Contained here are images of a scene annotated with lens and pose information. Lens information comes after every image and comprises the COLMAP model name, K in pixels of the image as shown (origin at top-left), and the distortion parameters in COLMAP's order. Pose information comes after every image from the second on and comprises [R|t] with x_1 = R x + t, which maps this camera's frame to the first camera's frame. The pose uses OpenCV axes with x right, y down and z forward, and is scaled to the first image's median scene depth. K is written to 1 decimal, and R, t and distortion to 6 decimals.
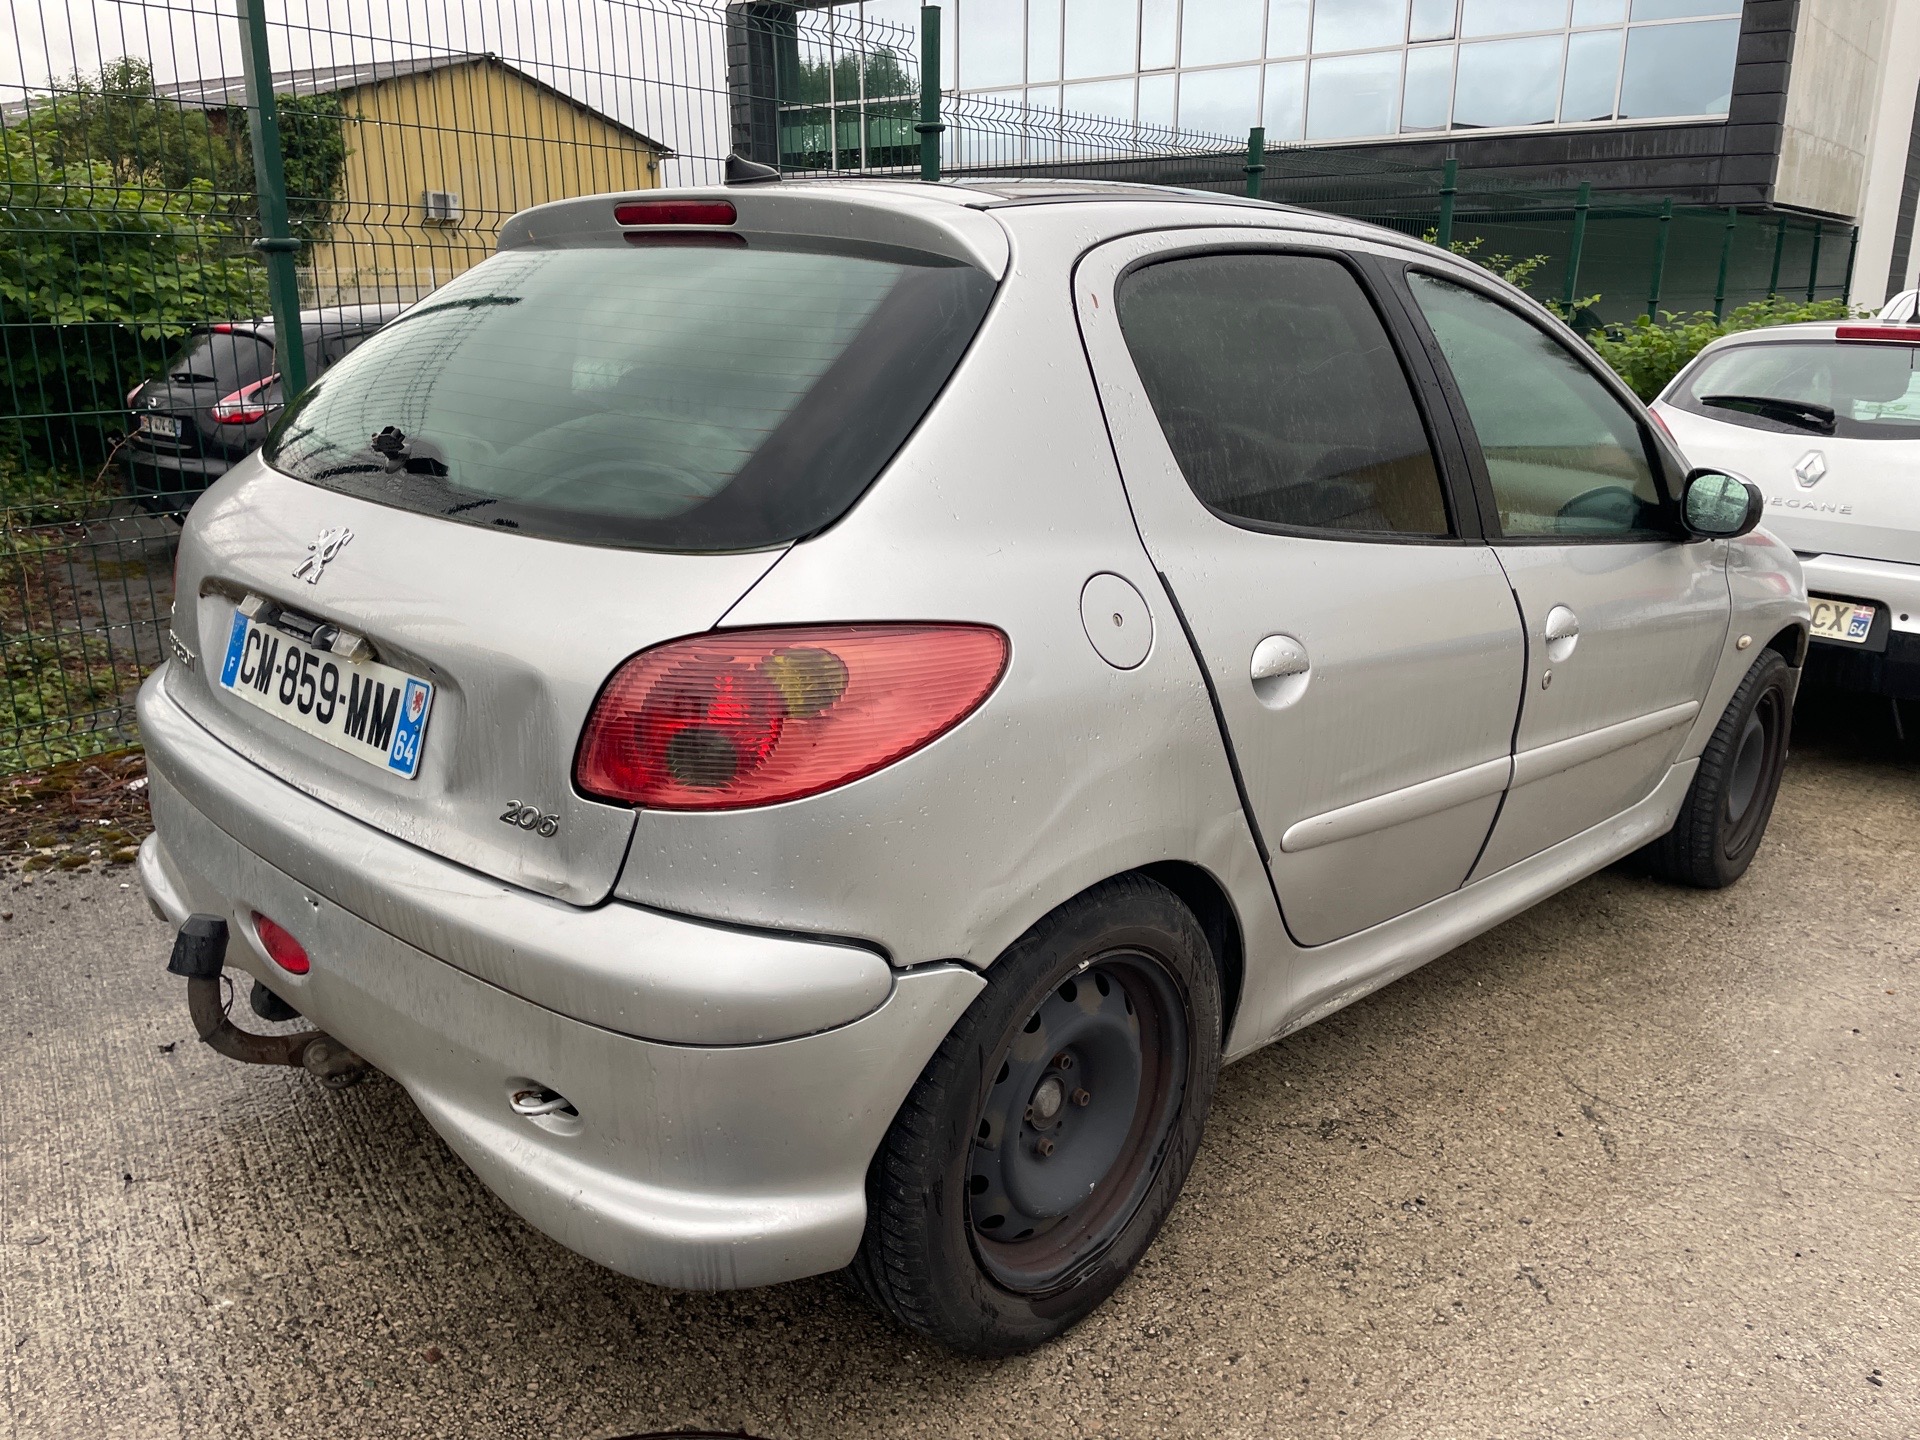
lens RADIAL K [[1421.6, 0, 960.0], [0, 1421.6, 720.0], [0, 0, 1]] dist [0.059762, -0.096033]
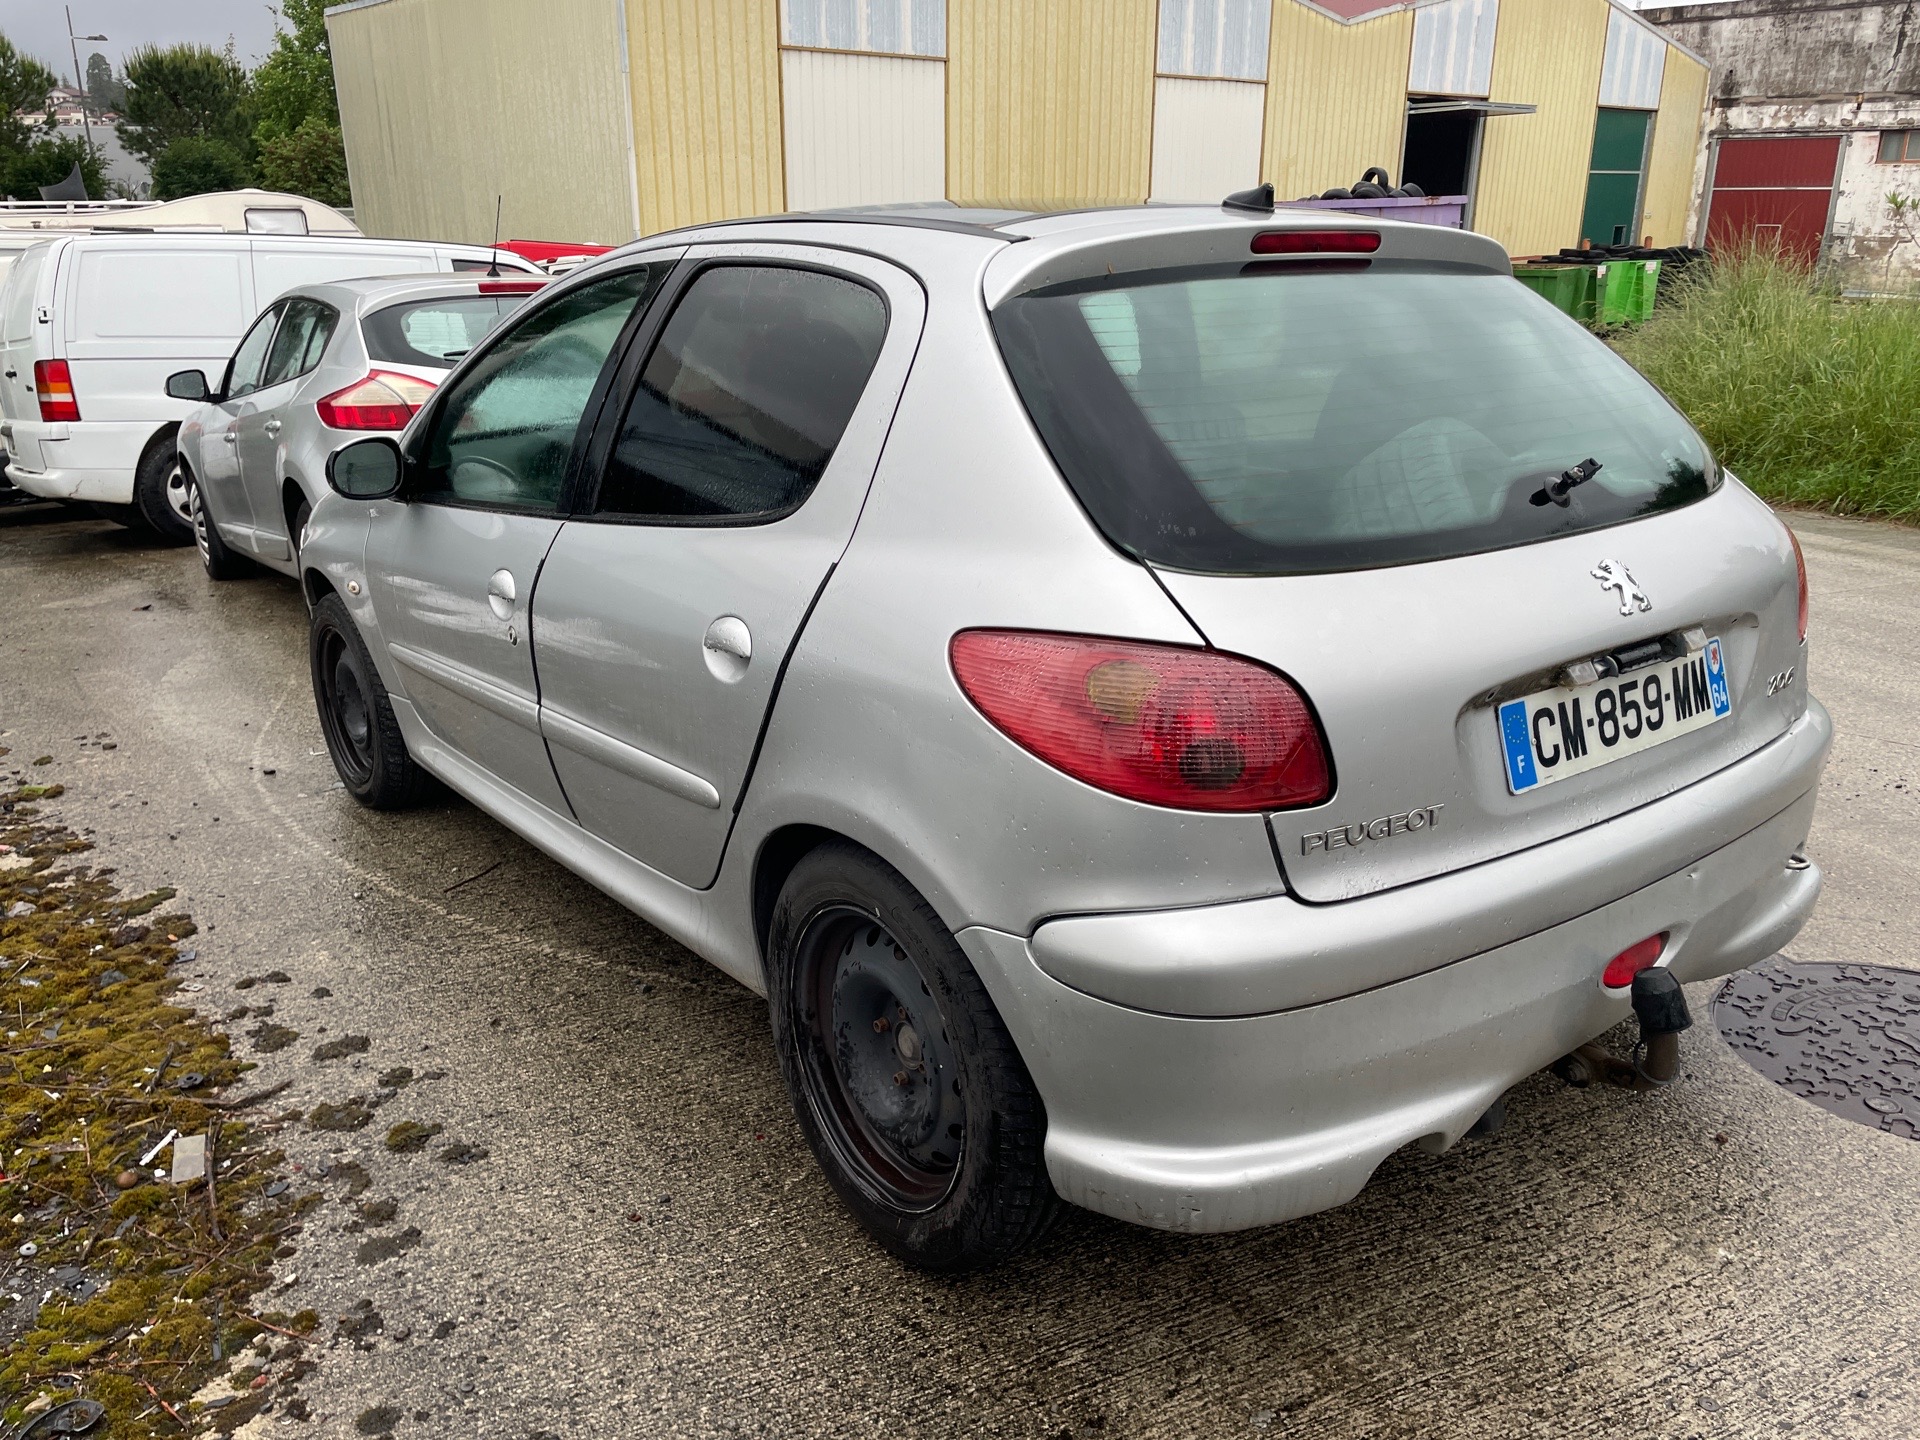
lens RADIAL K [[1421.6, 0, 960.0], [0, 1421.6, 720.0], [0, 0, 1]] dist [0.059762, -0.096033]
pose [[0.181359, -0.339999, 0.922773, -1.522691], [0.290960, 0.914875, 0.279905, -0.458263], [-0.939389, 0.217727, 0.264847, 1.186080]]
